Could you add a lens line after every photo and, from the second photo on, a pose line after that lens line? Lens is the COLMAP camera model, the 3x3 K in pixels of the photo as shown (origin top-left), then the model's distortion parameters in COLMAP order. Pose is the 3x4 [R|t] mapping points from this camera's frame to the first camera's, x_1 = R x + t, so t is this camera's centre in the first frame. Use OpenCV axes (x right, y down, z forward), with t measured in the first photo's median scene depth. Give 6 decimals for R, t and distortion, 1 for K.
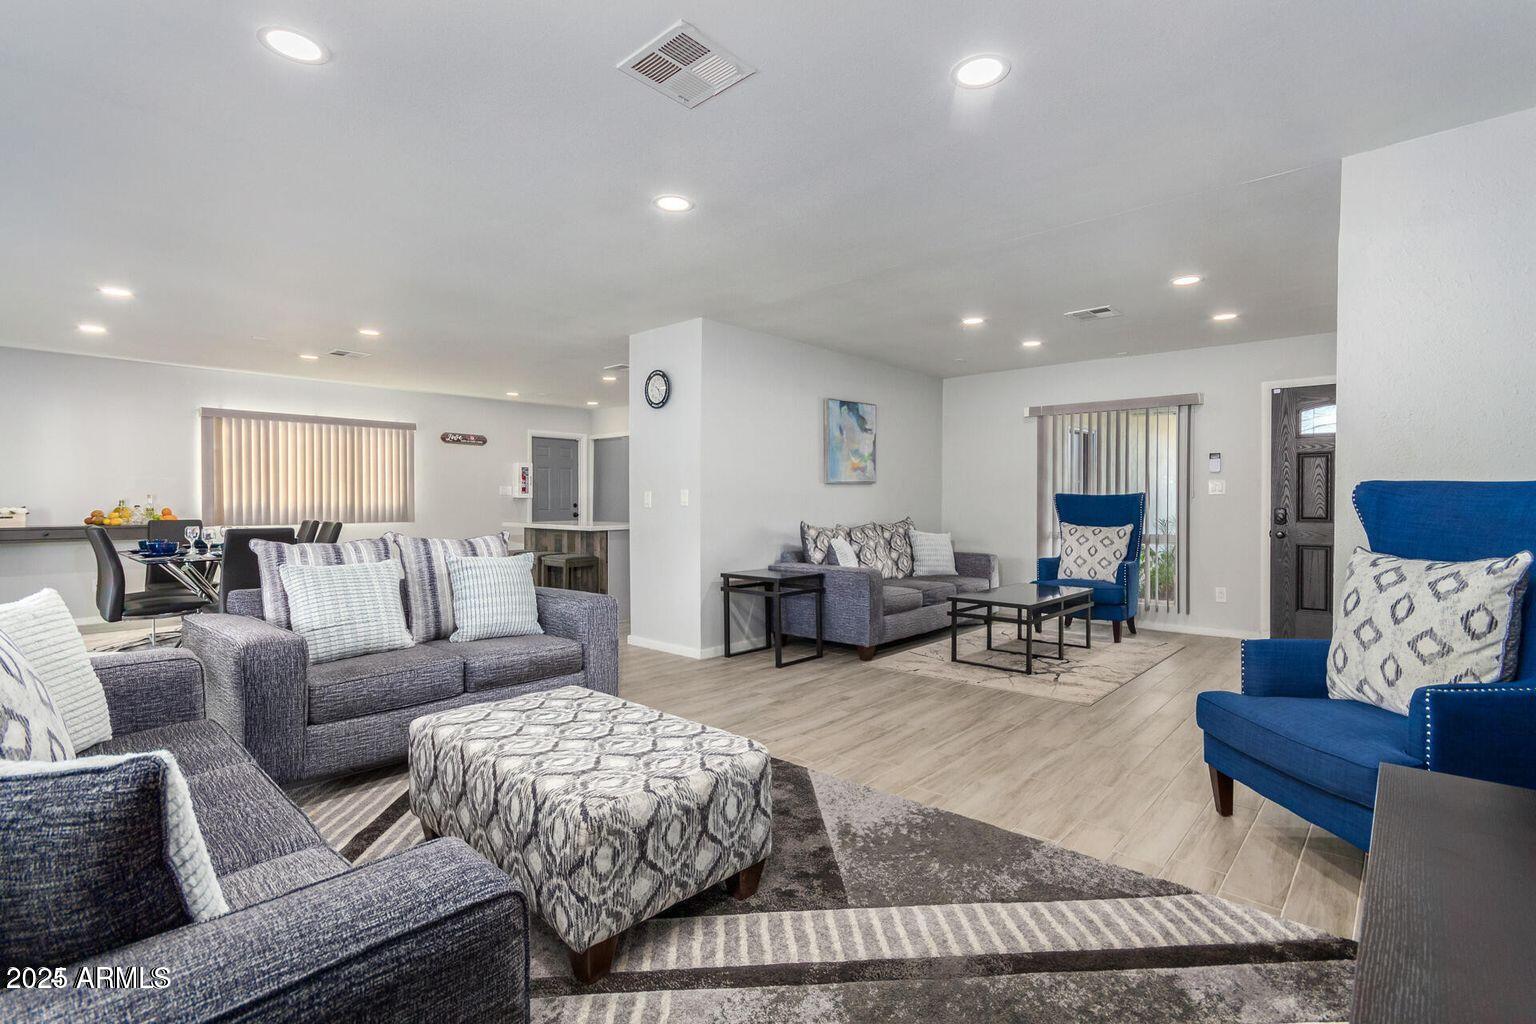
lens RADIAL K [[714.3, 0, 772.8], [0, 714.3, 507.2], [0, 0, 1]] dist [0.004005, -0.000377]
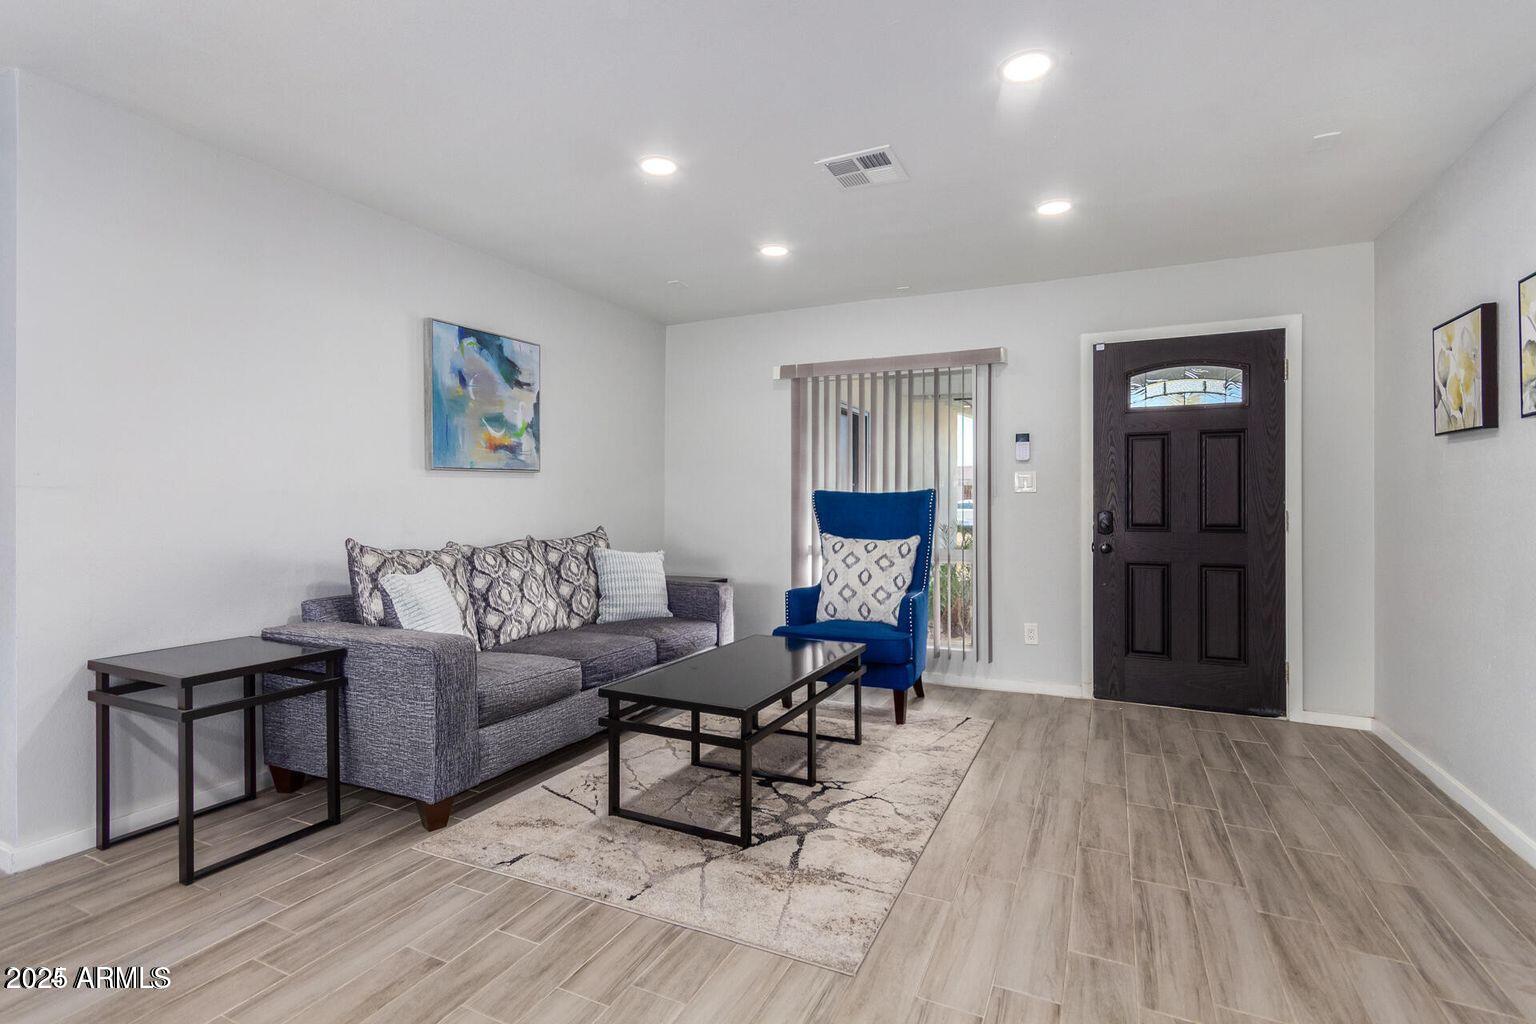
lens RADIAL K [[714.3, 0, 775.8], [0, 714.3, 502.0], [0, 0, 1]] dist [0.004005, -0.000377]
pose [[0.958066, -0.000106, 0.286547, 0.175850], [0.003583, 0.999926, -0.011610, -0.000339], [-0.286524, 0.012150, 0.957996, 0.382485]]
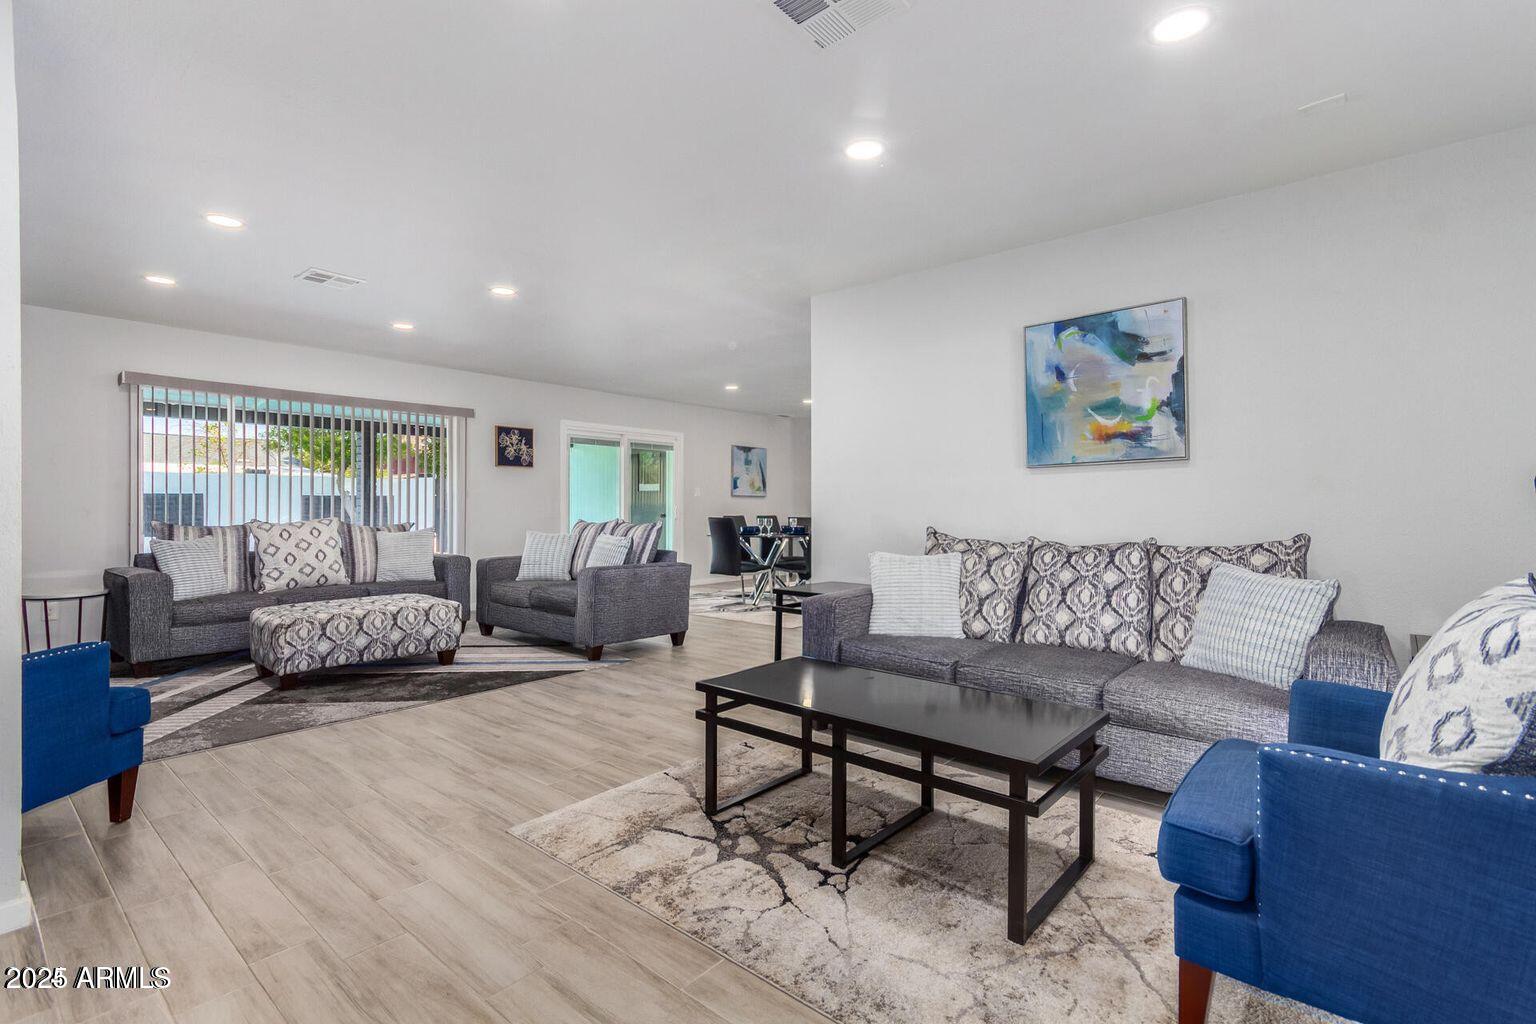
lens RADIAL K [[714.3, 0, 765.9], [0, 714.3, 503.8], [0, 0, 1]] dist [0.004005, -0.000377]
pose [[0.023564, -0.002003, -0.999720, 0.670807], [-0.011993, 0.999925, -0.002286, 0.000507], [0.999650, 0.012044, 0.023538, 0.765903]]
